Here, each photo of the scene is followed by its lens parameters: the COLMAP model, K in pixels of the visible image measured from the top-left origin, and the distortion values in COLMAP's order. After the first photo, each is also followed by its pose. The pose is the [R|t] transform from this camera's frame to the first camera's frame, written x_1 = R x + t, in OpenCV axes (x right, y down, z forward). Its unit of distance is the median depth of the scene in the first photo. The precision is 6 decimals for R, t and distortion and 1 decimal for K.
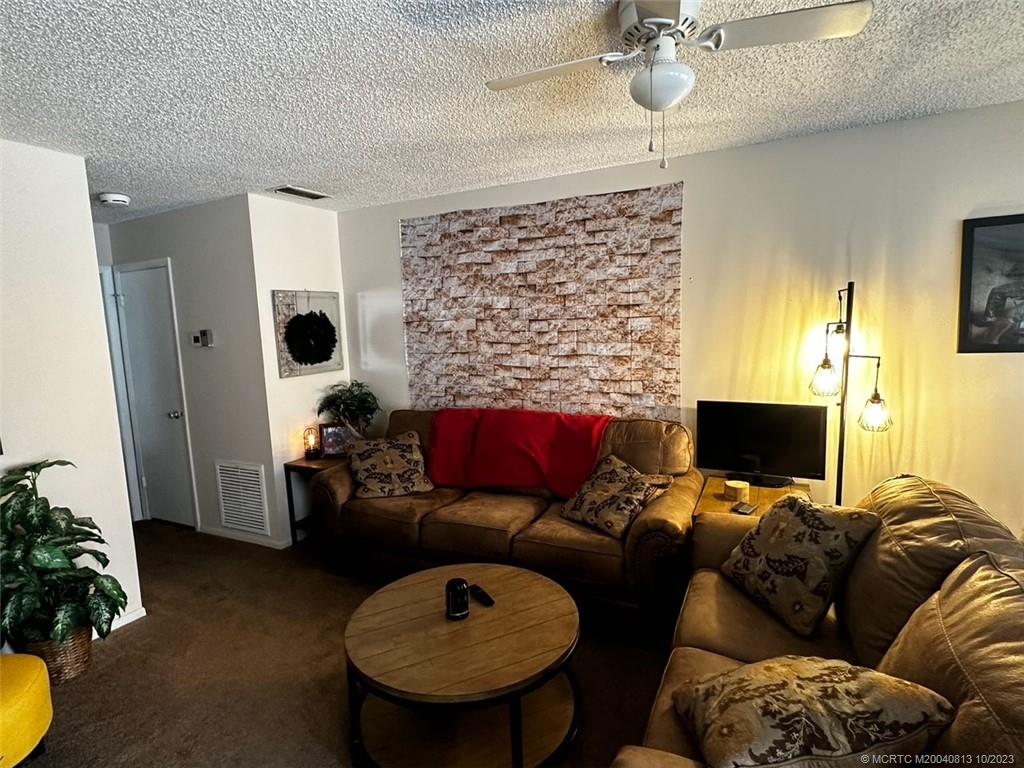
lens RADIAL K [[531.3, 0, 512.9], [0, 531.3, 388.3], [0, 0, 1]] dist [0.000277, -0.000124]
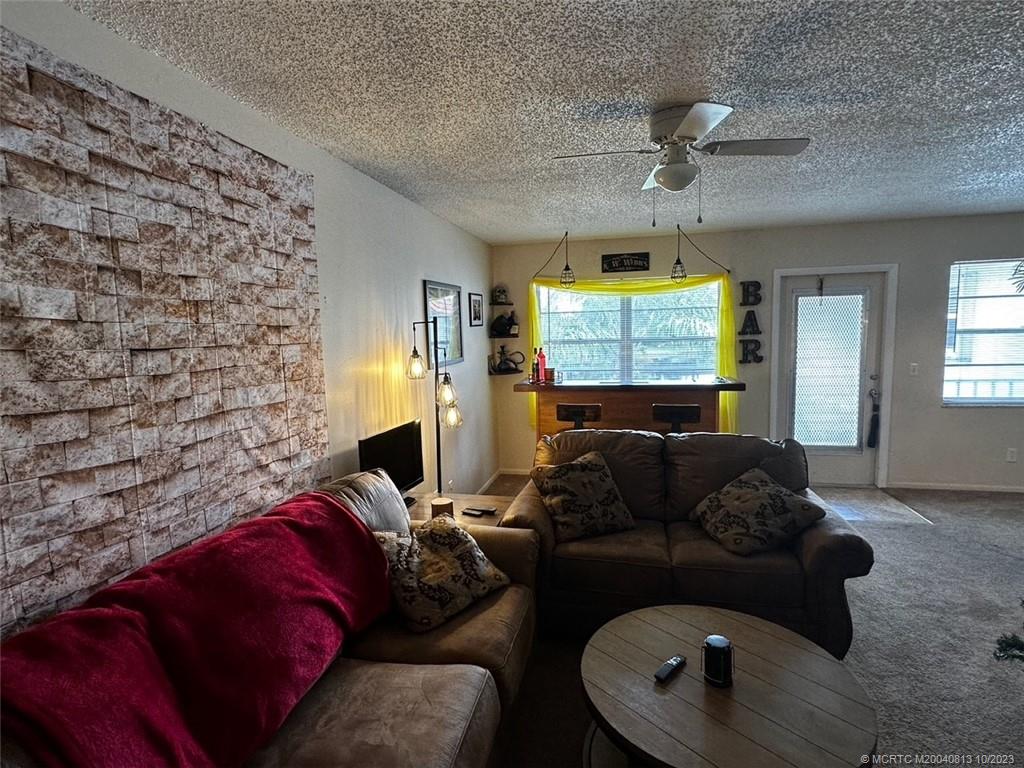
lens RADIAL K [[531.3, 0, 512.6], [0, 531.3, 385.9], [0, 0, 1]] dist [0.000277, -0.000124]
pose [[-0.232397, -0.060383, 0.970745, -0.481864], [0.155176, 0.982985, 0.098294, -0.097833], [-0.960162, 0.173479, -0.219073, 0.832962]]
